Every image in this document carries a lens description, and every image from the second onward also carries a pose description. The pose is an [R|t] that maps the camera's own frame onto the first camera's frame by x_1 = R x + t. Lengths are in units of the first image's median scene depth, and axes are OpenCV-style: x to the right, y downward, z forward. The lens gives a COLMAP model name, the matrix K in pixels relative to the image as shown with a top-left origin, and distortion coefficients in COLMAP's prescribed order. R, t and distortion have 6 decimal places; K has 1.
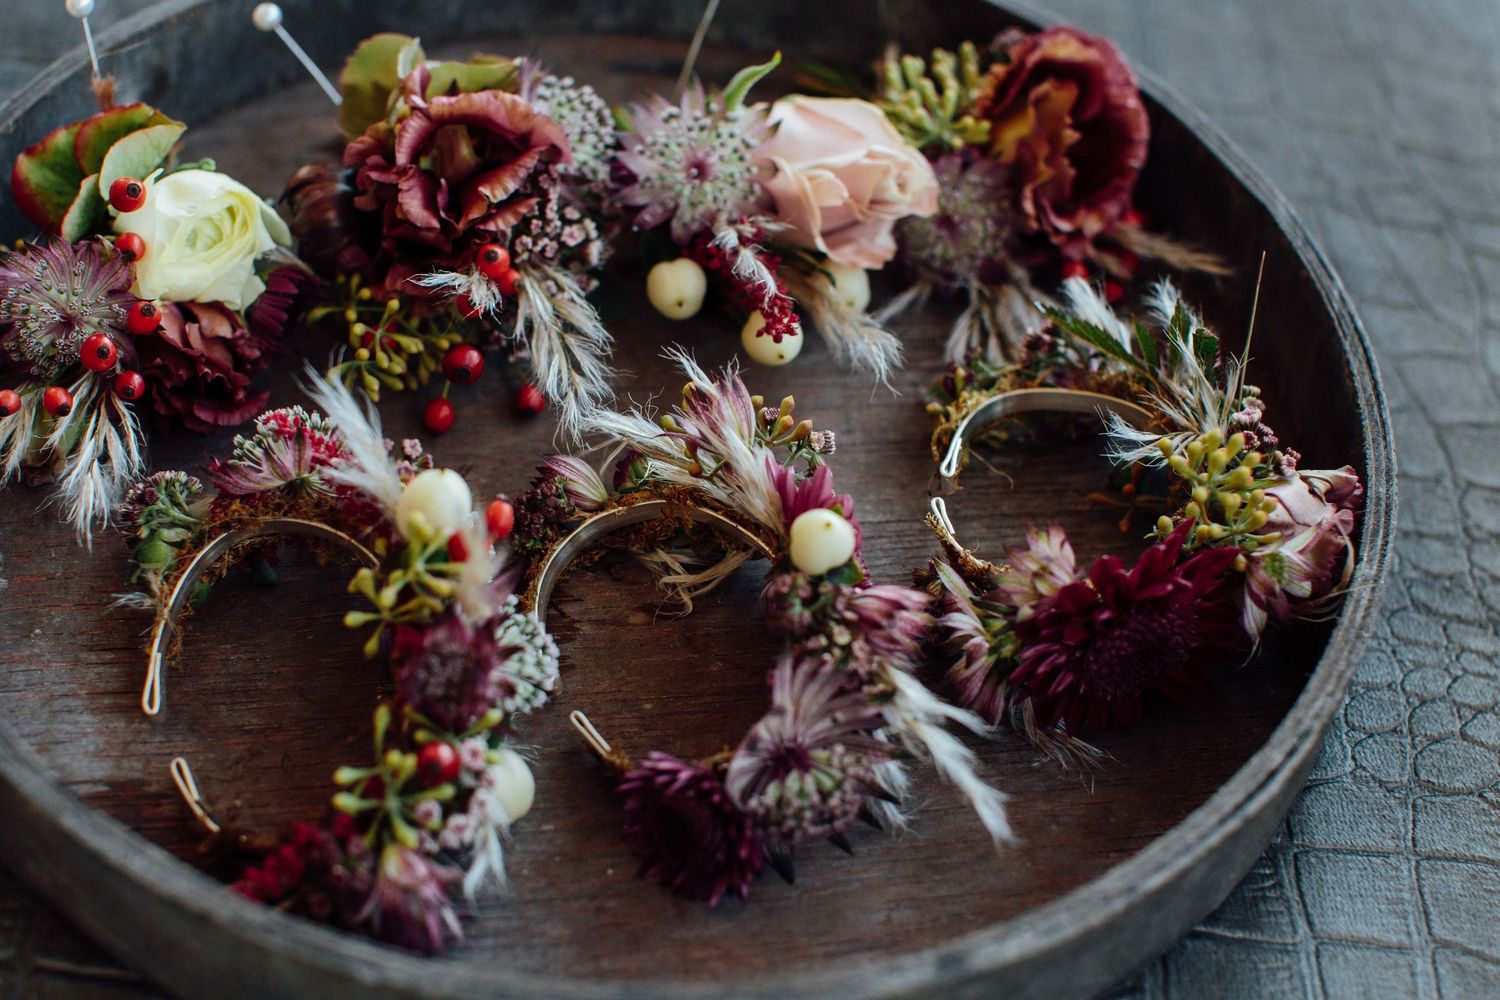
lens RADIAL K [[2197.6, 0, 750.0], [0, 2197.6, 500.0], [0, 0, 1]] dist [-0.194958, 0.011088]
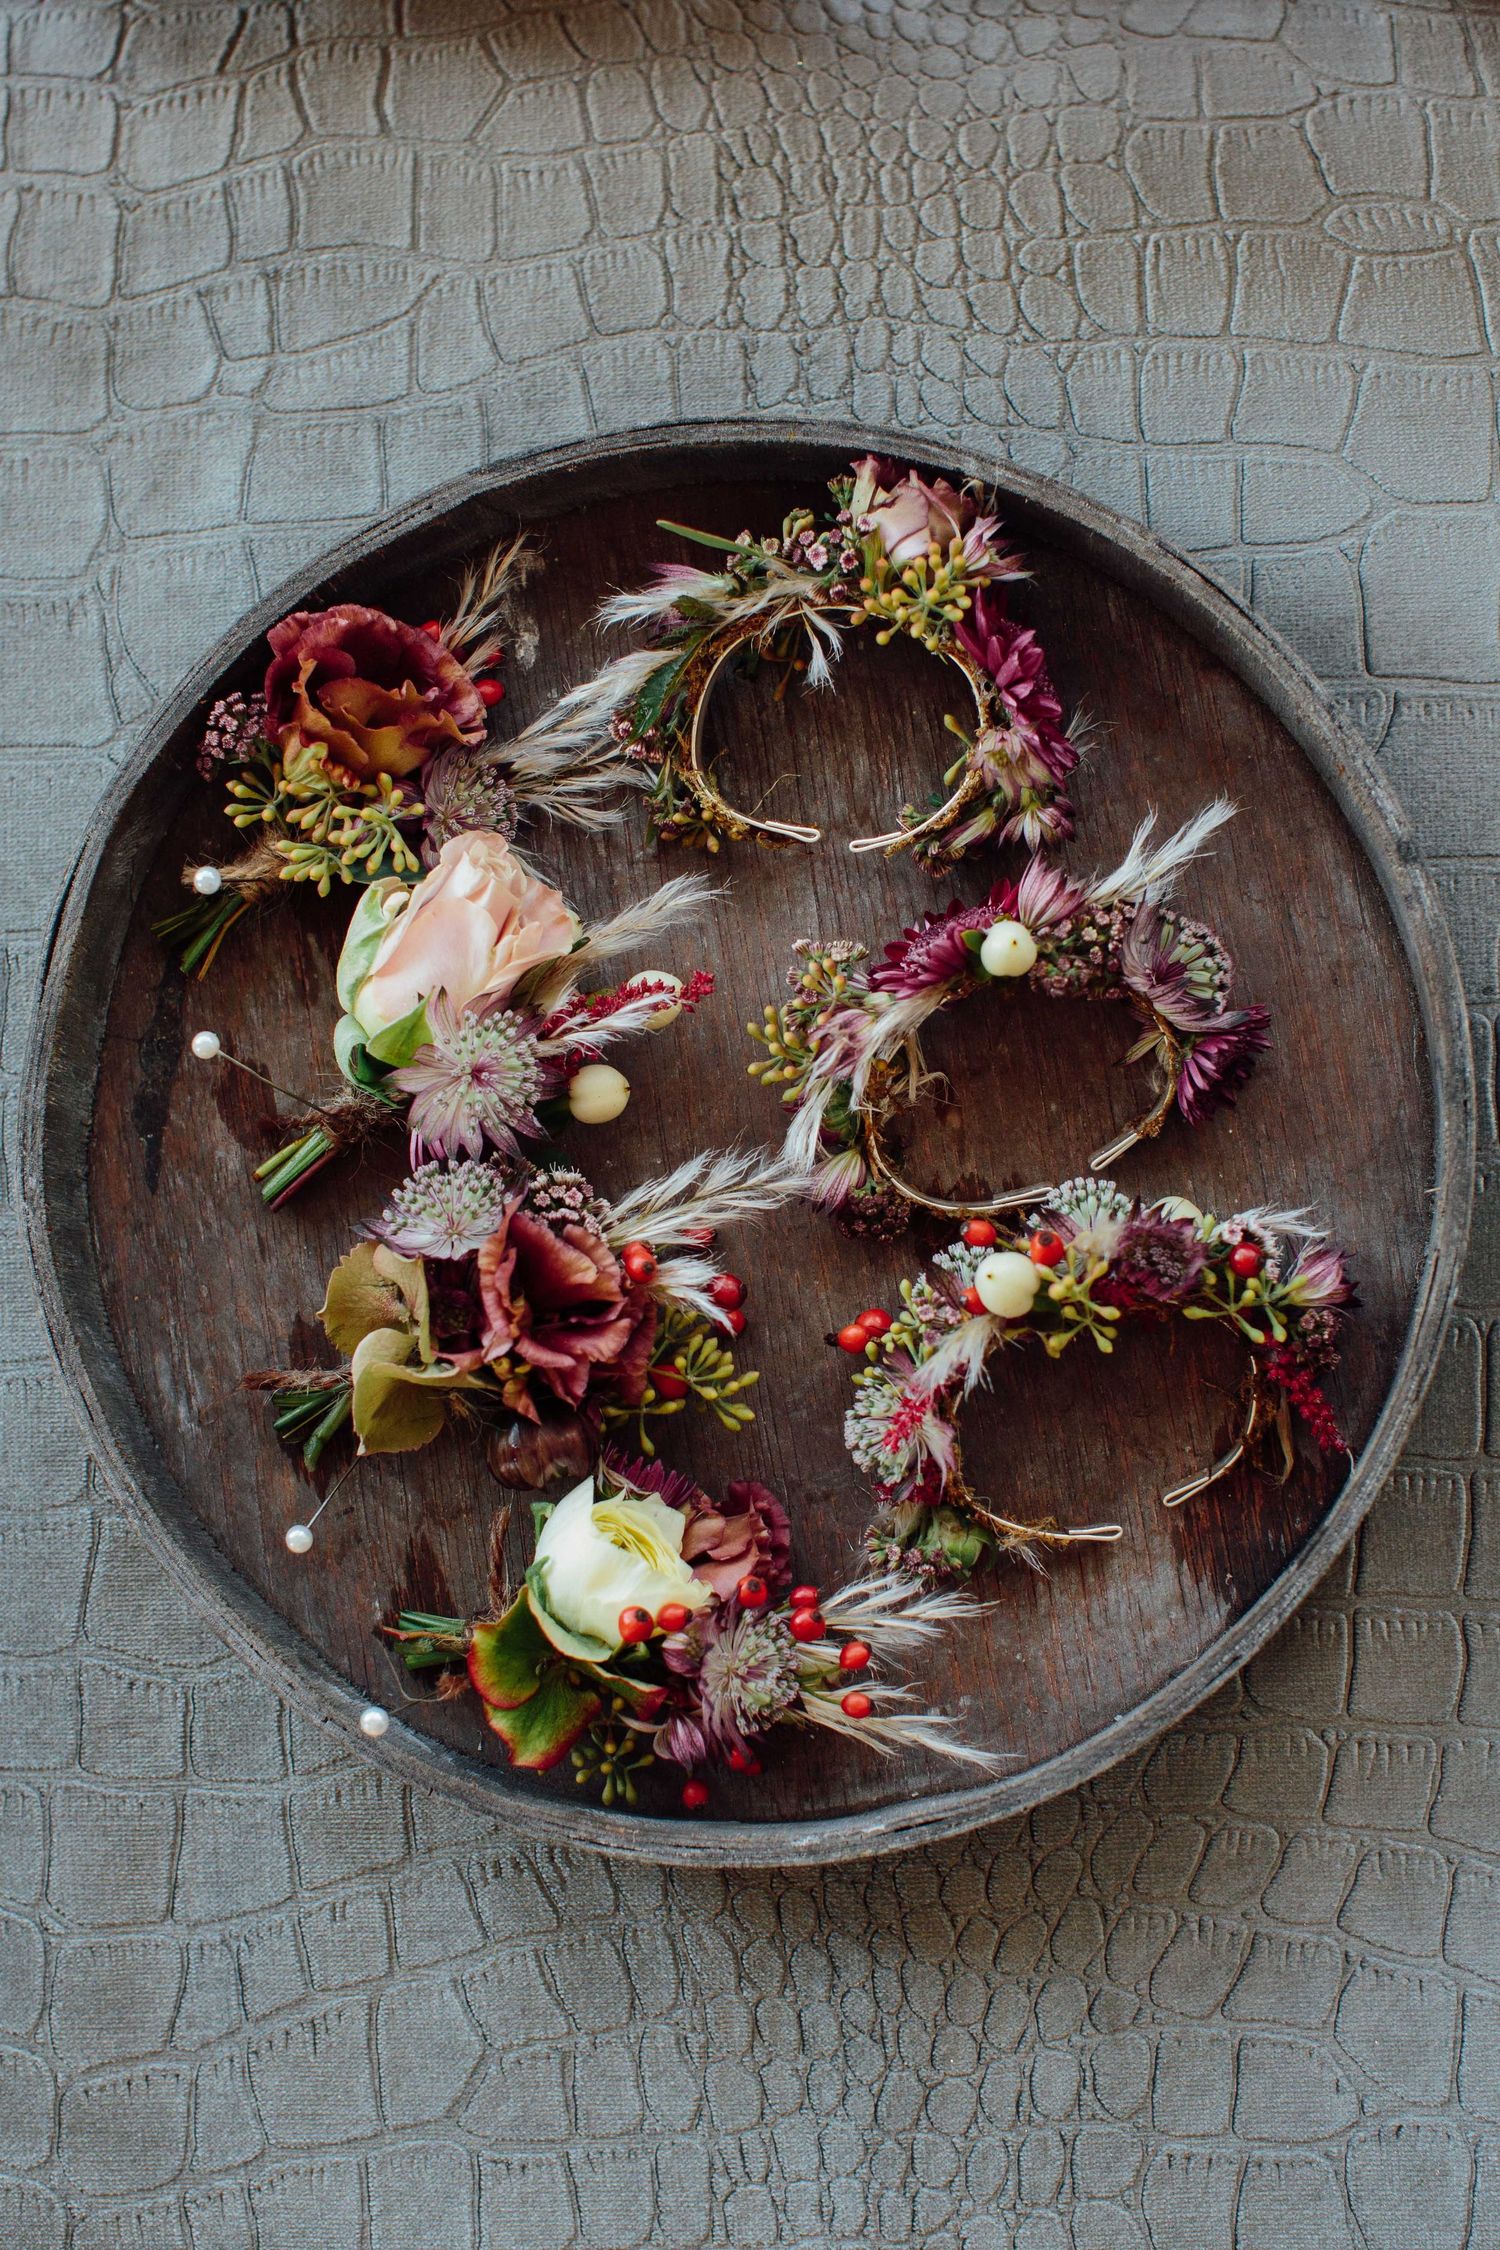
lens RADIAL K [[3296.4, 0, 750.0], [0, 3296.4, 1125.0], [0, 0, 1]] dist [-0.194958, 0.011088]
pose [[-0.009021, -0.999934, 0.007146, -0.065968], [0.836667, -0.003633, 0.547700, -0.970840], [-0.547638, 0.010920, 0.836644, -0.343423]]
